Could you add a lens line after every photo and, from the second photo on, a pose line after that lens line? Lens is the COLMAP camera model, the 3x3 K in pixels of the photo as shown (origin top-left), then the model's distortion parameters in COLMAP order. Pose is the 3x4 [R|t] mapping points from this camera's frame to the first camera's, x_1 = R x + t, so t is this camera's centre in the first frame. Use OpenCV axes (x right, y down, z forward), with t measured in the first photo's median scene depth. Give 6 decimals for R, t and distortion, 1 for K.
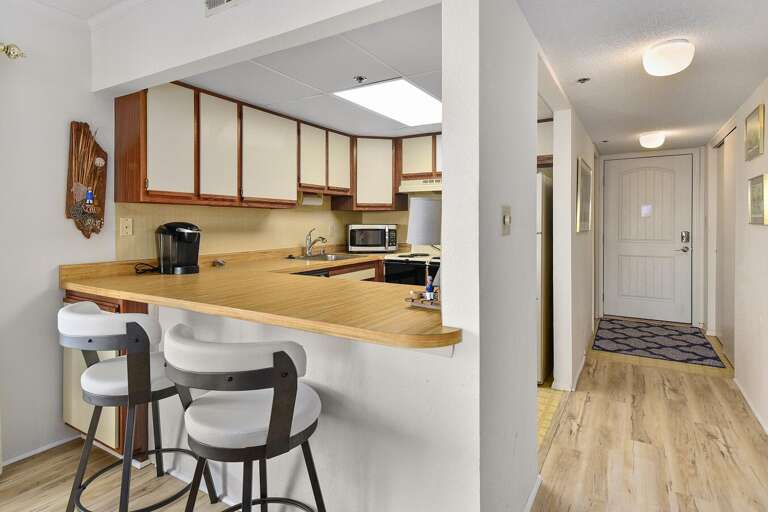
lens RADIAL K [[421.3, 0, 384.3], [0, 421.3, 229.8], [0, 0, 1]] dist [-0.001058, -0.001237]
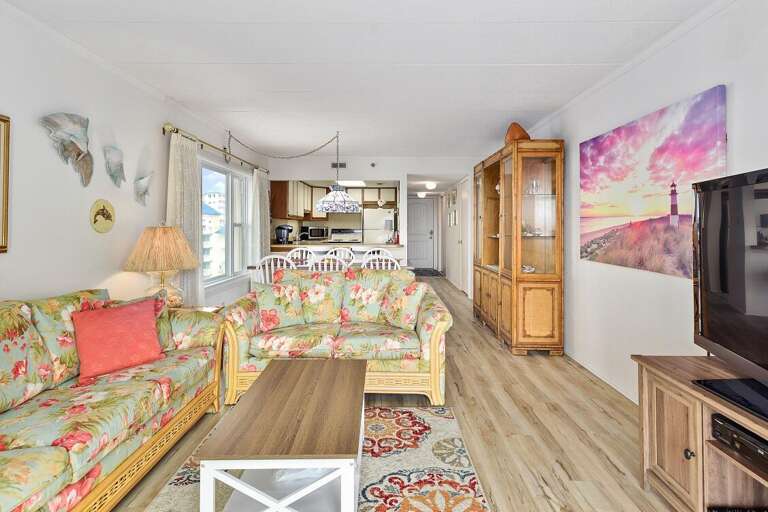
lens RADIAL K [[425.6, 0, 383.8], [0, 425.6, 222.2], [0, 0, 1]] dist [-0.004590, -0.002630]
pose [[0.861912, 0.008225, 0.506992, -0.954353], [0.006790, 0.999592, -0.027761, 0.030094], [-0.507013, 0.027370, 0.861504, -1.219827]]
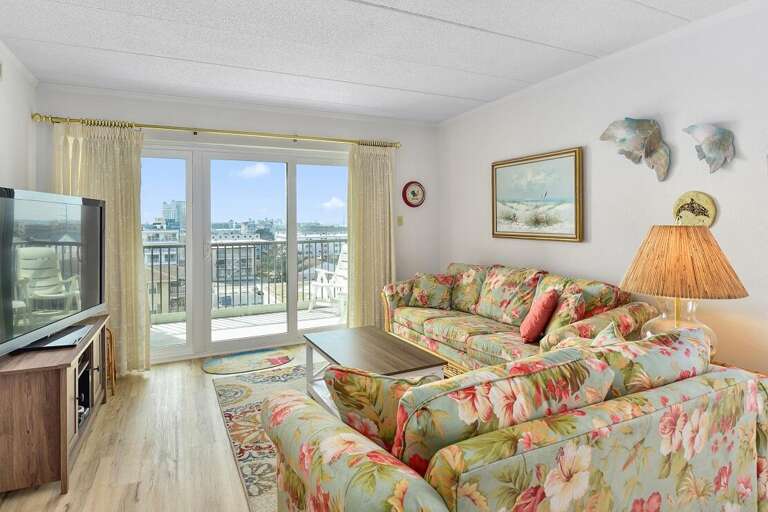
lens RADIAL K [[420.8, 0, 384.5], [0, 420.8, 212.0], [0, 0, 1]] dist [-0.000861, -0.000093]
pose [[-0.544360, -0.011465, -0.838773, -0.151030], [-0.001509, 0.999918, -0.012689, 0.001743], [0.838850, -0.005642, -0.544333, -0.262128]]
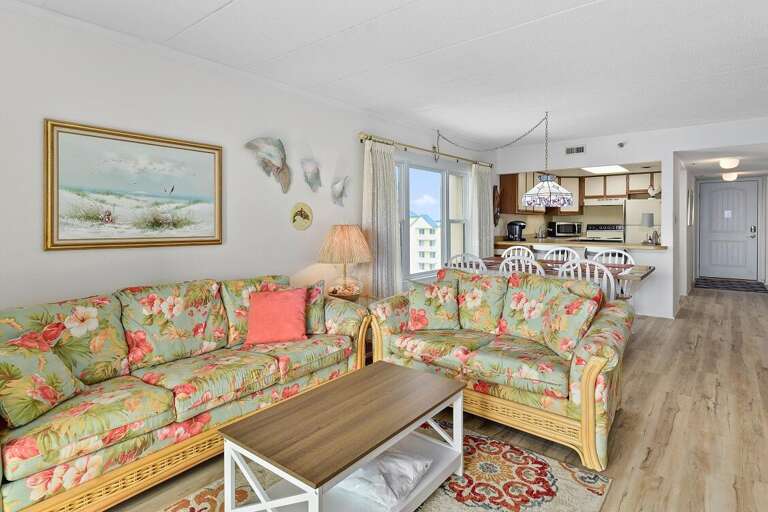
lens RADIAL K [[422.9, 0, 368.9], [0, 422.9, 226.6], [0, 0, 1]] dist [0.003858, -0.000751]
pose [[0.985790, -0.000051, -0.167982, -0.671536], [-0.000947, 0.999982, -0.005861, 0.021907], [0.167980, 0.005937, 0.985773, -1.203320]]
